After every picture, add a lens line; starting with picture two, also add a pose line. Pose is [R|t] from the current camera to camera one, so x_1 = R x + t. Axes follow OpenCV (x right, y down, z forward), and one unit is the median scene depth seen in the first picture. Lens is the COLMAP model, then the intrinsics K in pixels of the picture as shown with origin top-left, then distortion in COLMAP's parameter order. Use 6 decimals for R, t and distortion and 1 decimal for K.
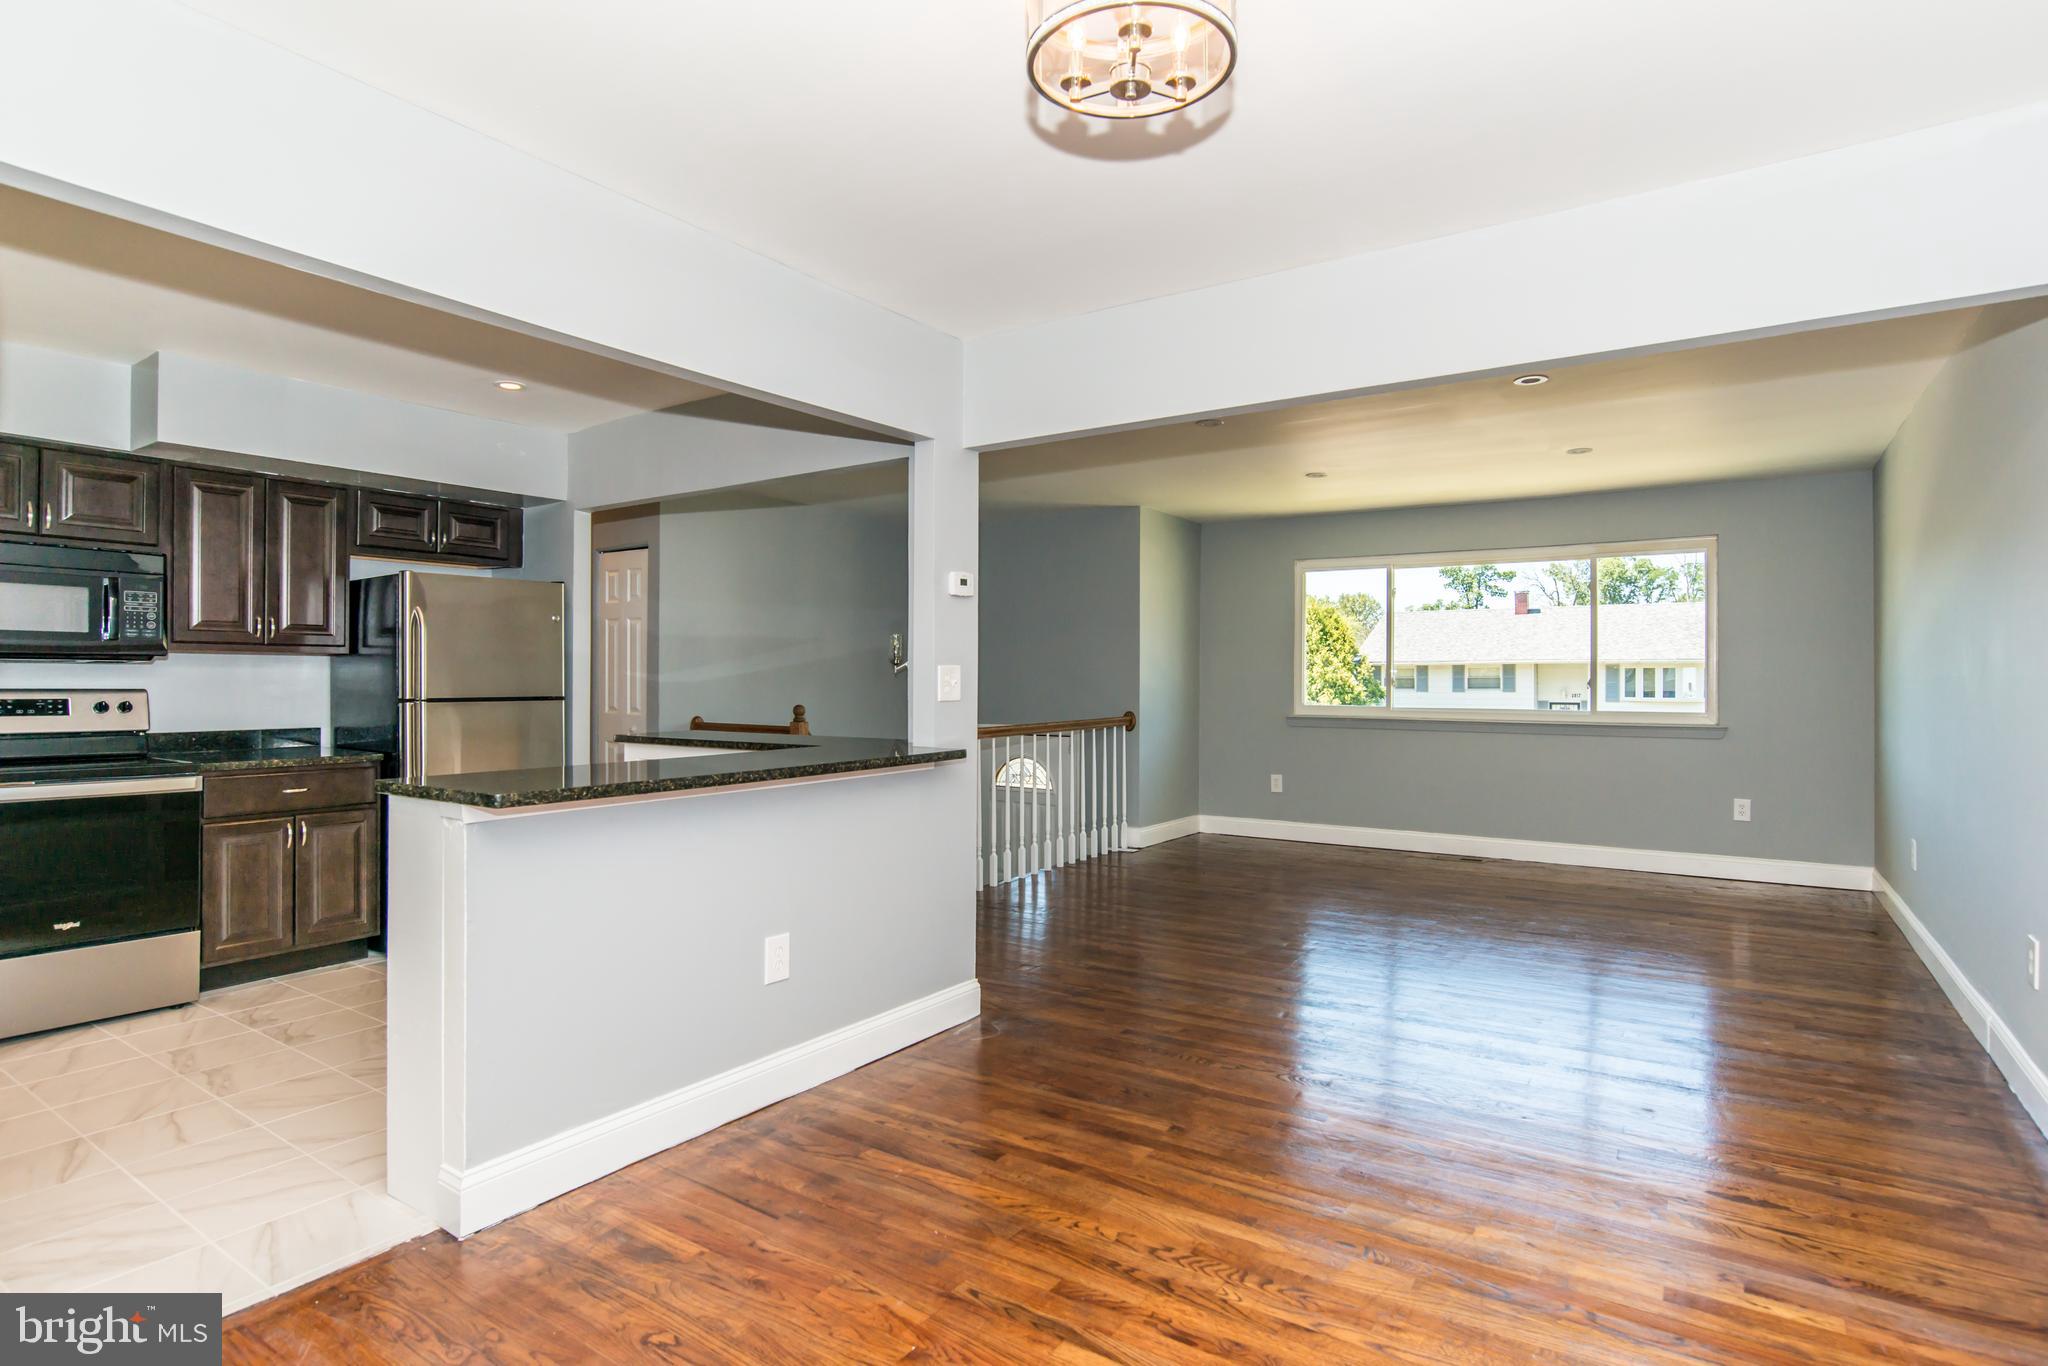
lens RADIAL K [[1056.0, 0, 1028.7], [0, 1056.0, 681.1], [0, 0, 1]] dist [-0.067253, 0.025671]
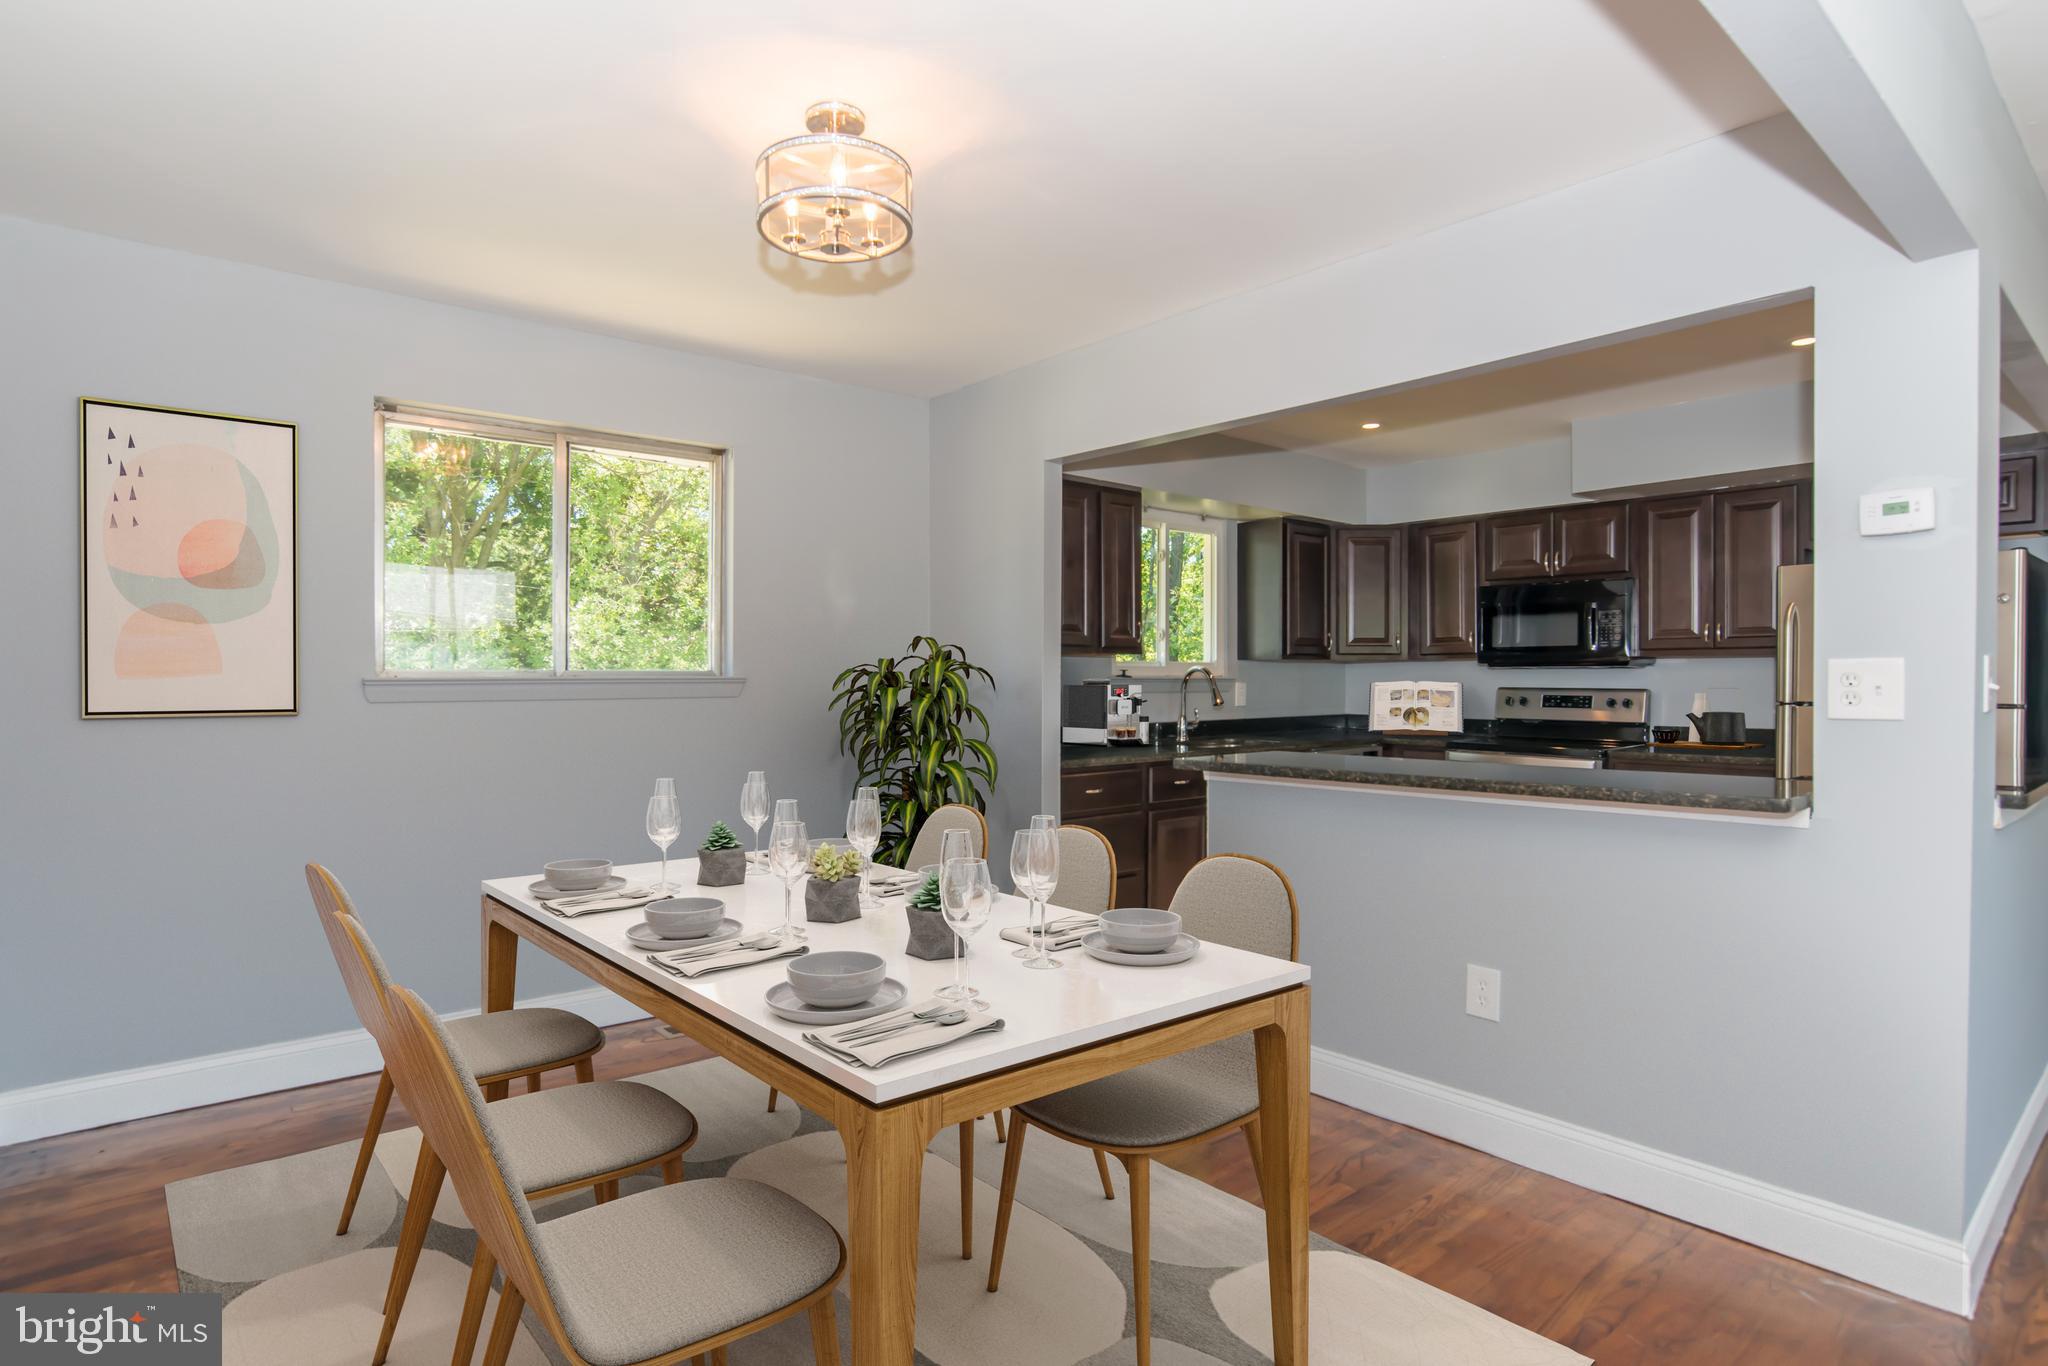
lens RADIAL K [[1065.0, 0, 1031.9], [0, 1065.0, 702.5], [0, 0, 1]] dist [-0.000739, 0.000733]
pose [[-0.259915, 0.019201, -0.965441, 0.440689], [0.000602, 0.999805, 0.019723, -0.001173], [0.965631, 0.004545, -0.259876, 0.513968]]
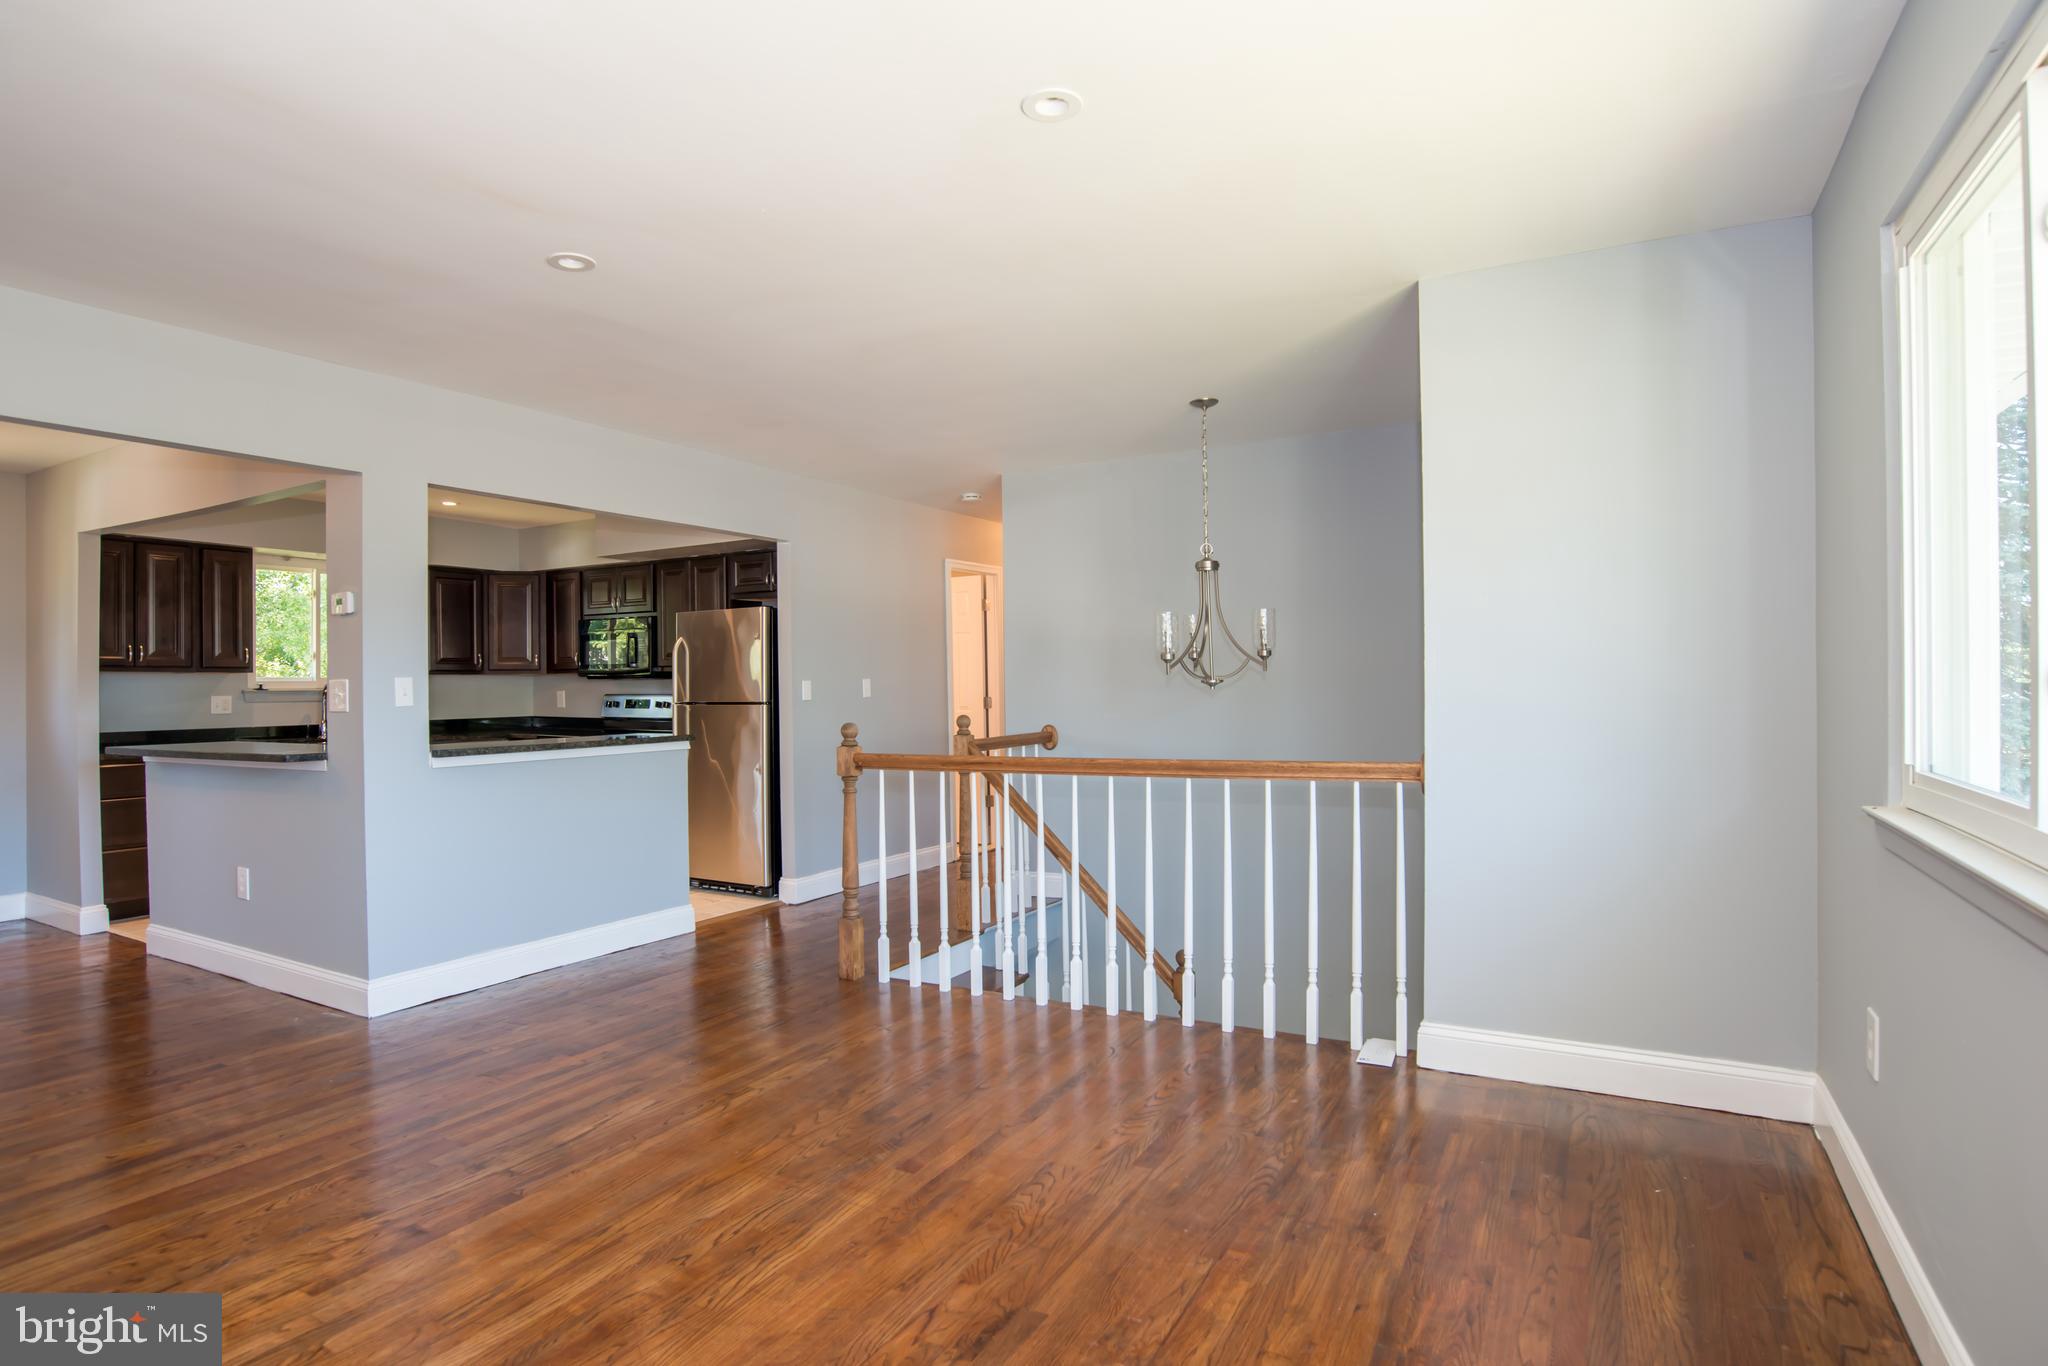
lens RADIAL K [[1056.0, 0, 1028.7], [0, 1056.0, 681.1], [0, 0, 1]] dist [-0.067253, 0.025671]
pose [[0.078444, -0.003774, -0.996911, 0.759793], [0.011686, 0.999928, -0.002866, -0.002014], [0.996850, -0.011425, 0.078483, 1.179722]]
